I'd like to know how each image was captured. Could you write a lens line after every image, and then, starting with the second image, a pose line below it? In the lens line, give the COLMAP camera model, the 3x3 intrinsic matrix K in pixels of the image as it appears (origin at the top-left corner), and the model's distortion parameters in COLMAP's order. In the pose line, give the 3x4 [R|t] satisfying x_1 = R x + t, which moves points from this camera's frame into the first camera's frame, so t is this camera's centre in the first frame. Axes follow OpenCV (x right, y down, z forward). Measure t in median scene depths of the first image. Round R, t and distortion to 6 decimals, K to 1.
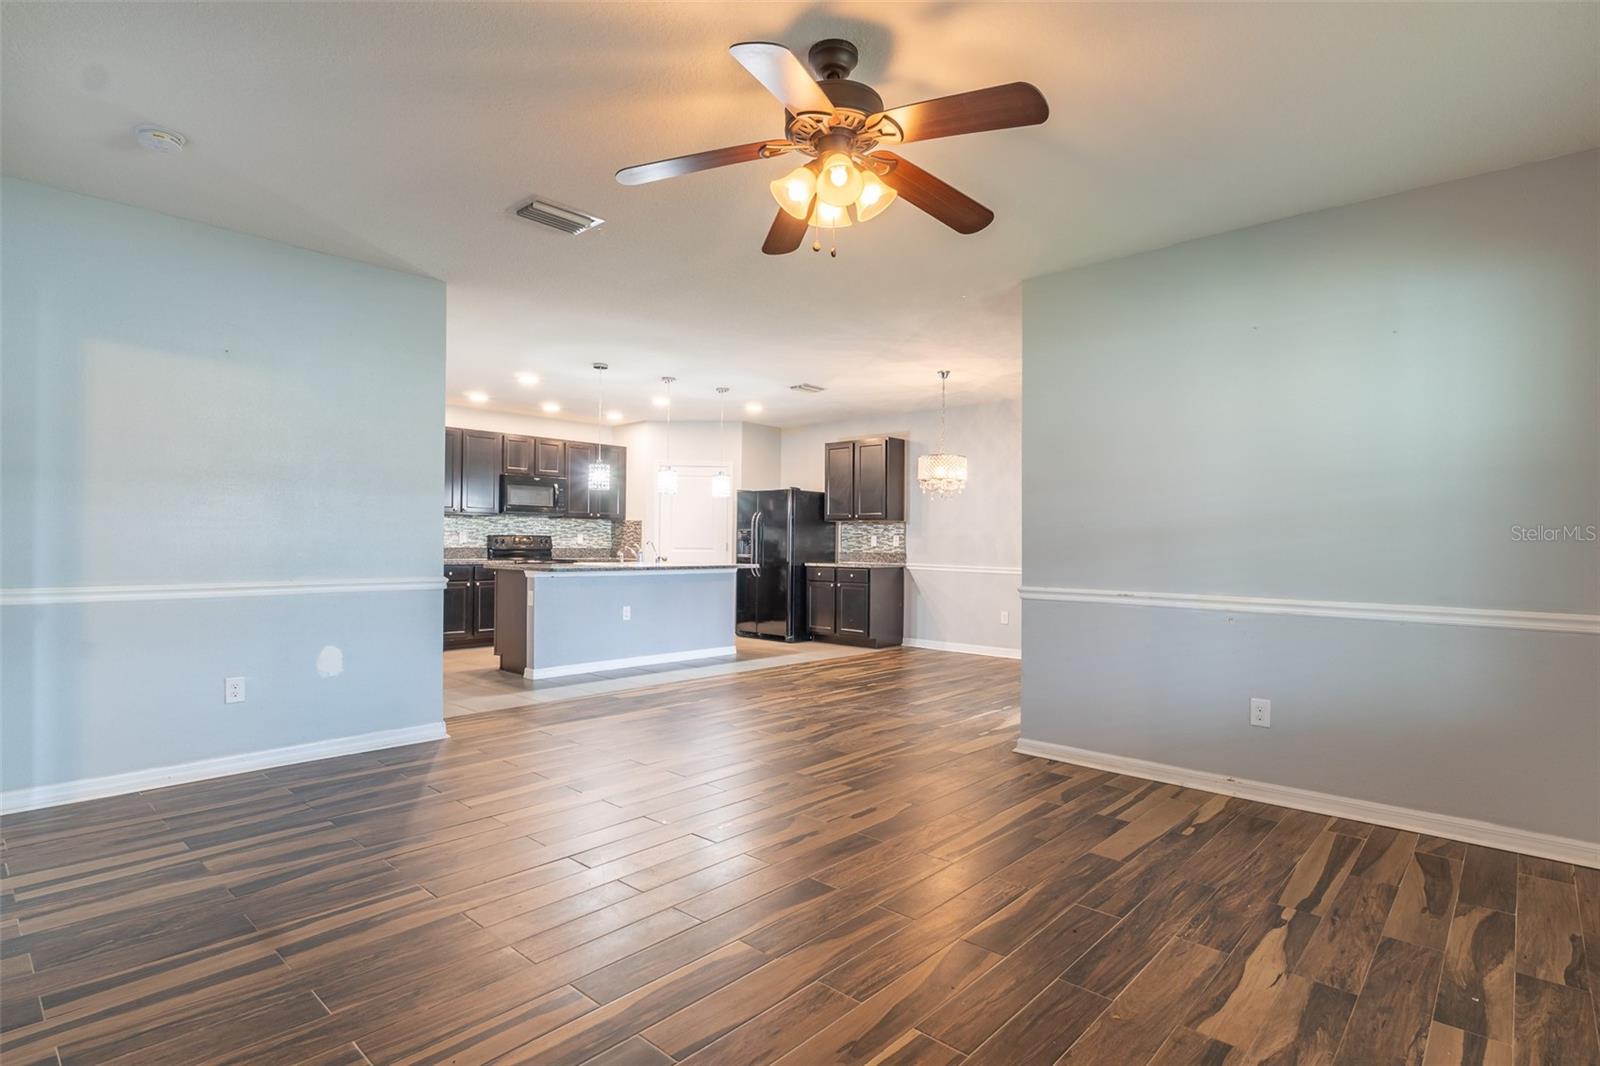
lens RADIAL K [[799.5, 0, 793.8], [0, 799.5, 540.3], [0, 0, 1]] dist [-0.003068, -0.000745]
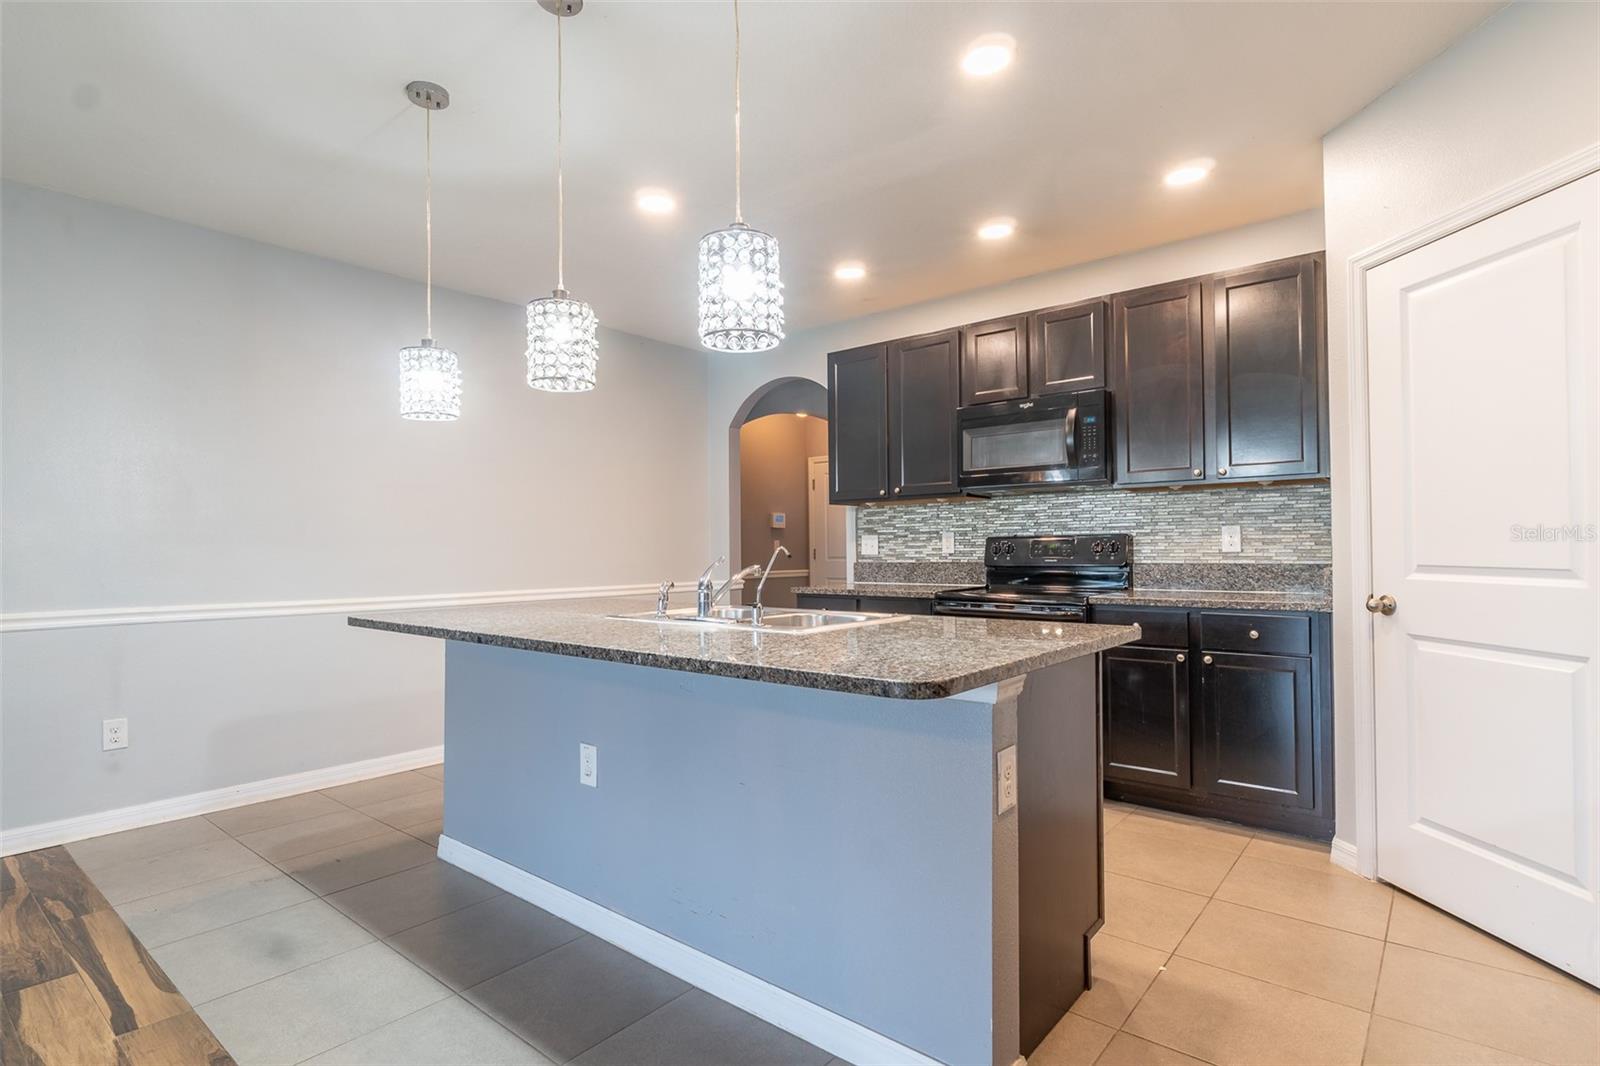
lens RADIAL K [[799.5, 0, 796.4], [0, 799.5, 544.0], [0, 0, 1]] dist [-0.003068, -0.000745]
pose [[0.052114, -0.015959, -0.998514, 0.105444], [0.015169, 0.999770, -0.015188, 0.003364], [0.998526, -0.014355, 0.052344, 0.843391]]
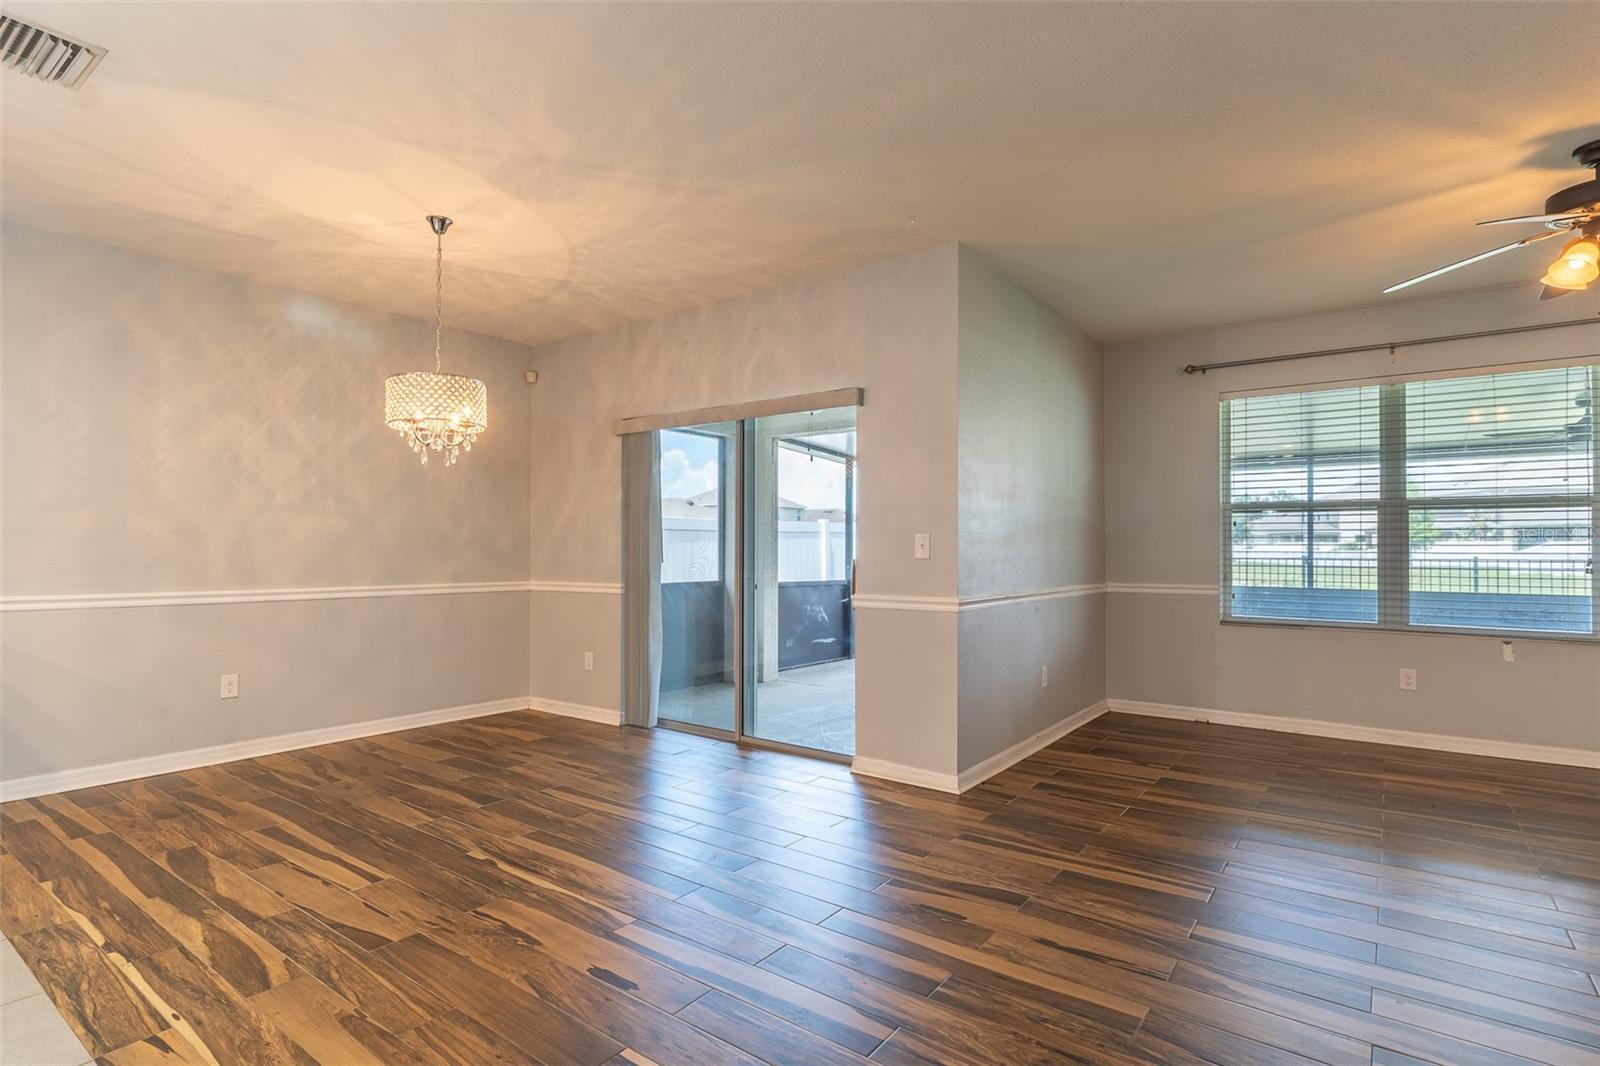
lens RADIAL K [[799.5, 0, 793.6], [0, 799.5, 538.6], [0, 0, 1]] dist [-0.003068, -0.000745]
pose [[-0.103090, 0.003439, 0.994666, -0.267605], [-0.007568, 0.999962, -0.004242, -0.000910], [-0.994643, -0.007965, -0.103060, 0.612027]]
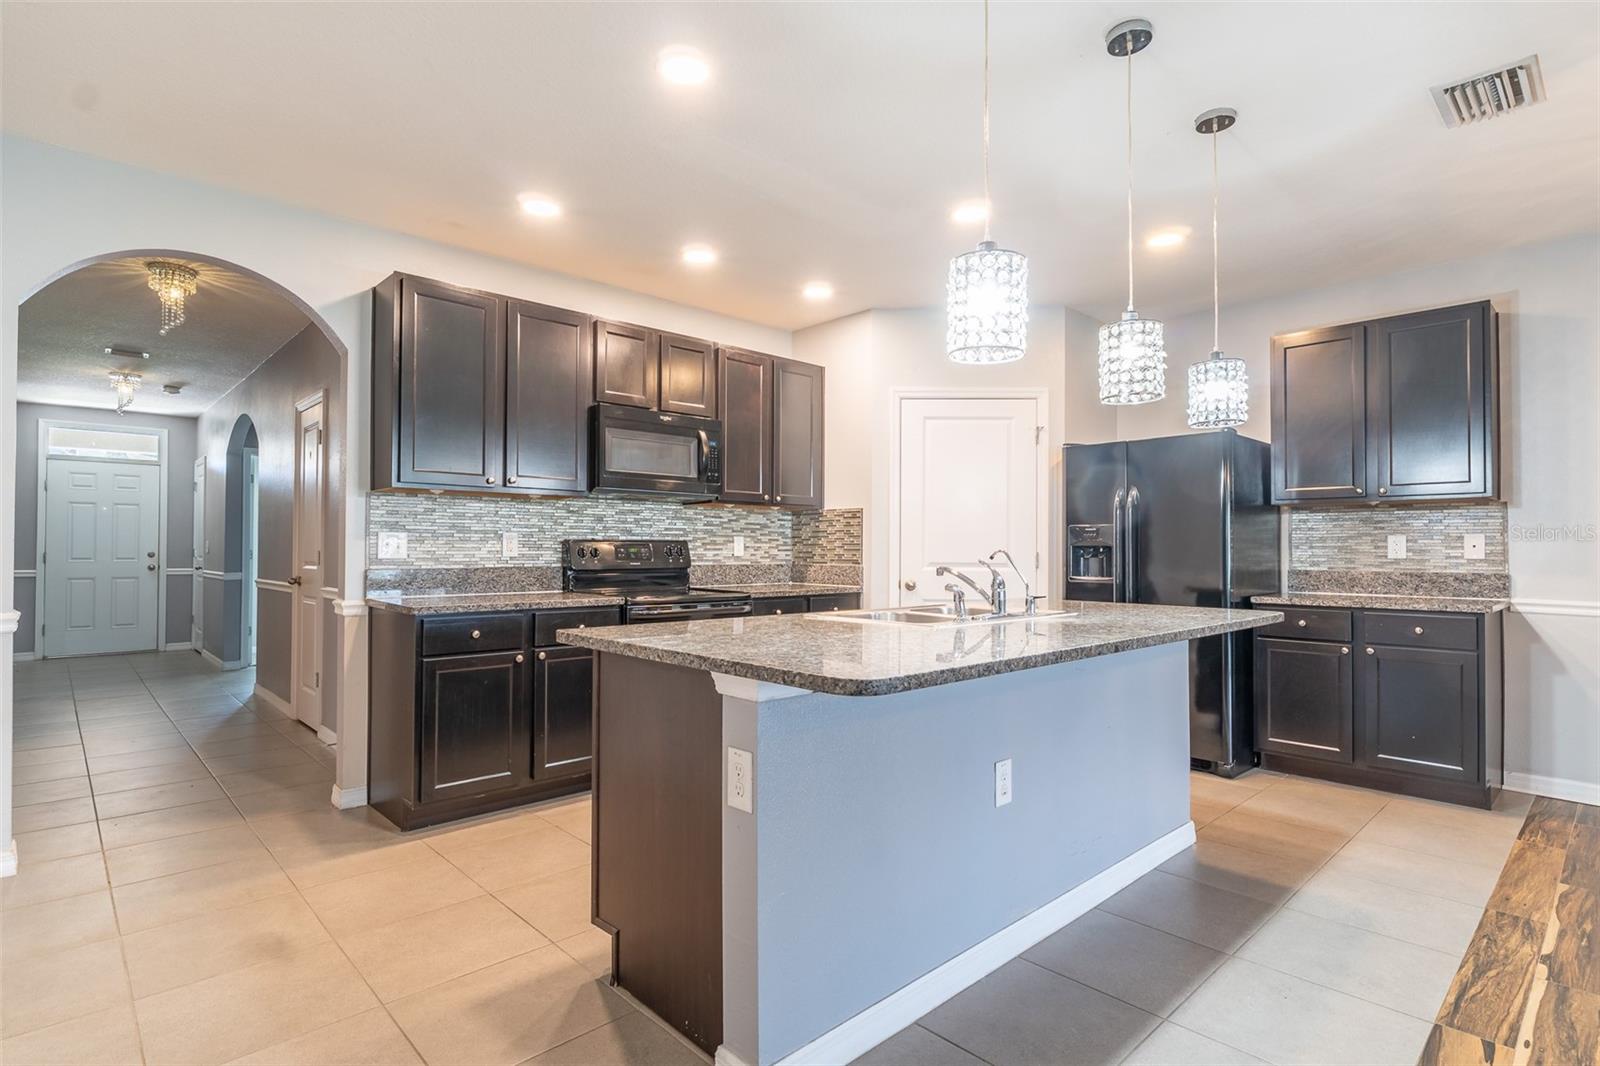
lens RADIAL K [[799.5, 0, 799.4], [0, 799.5, 540.8], [0, 0, 1]] dist [-0.003068, -0.000745]
pose [[0.997589, -0.007023, -0.069049, -0.210216], [0.006533, 0.999952, -0.007318, -0.001527], [0.069097, 0.006849, 0.997586, 0.536793]]
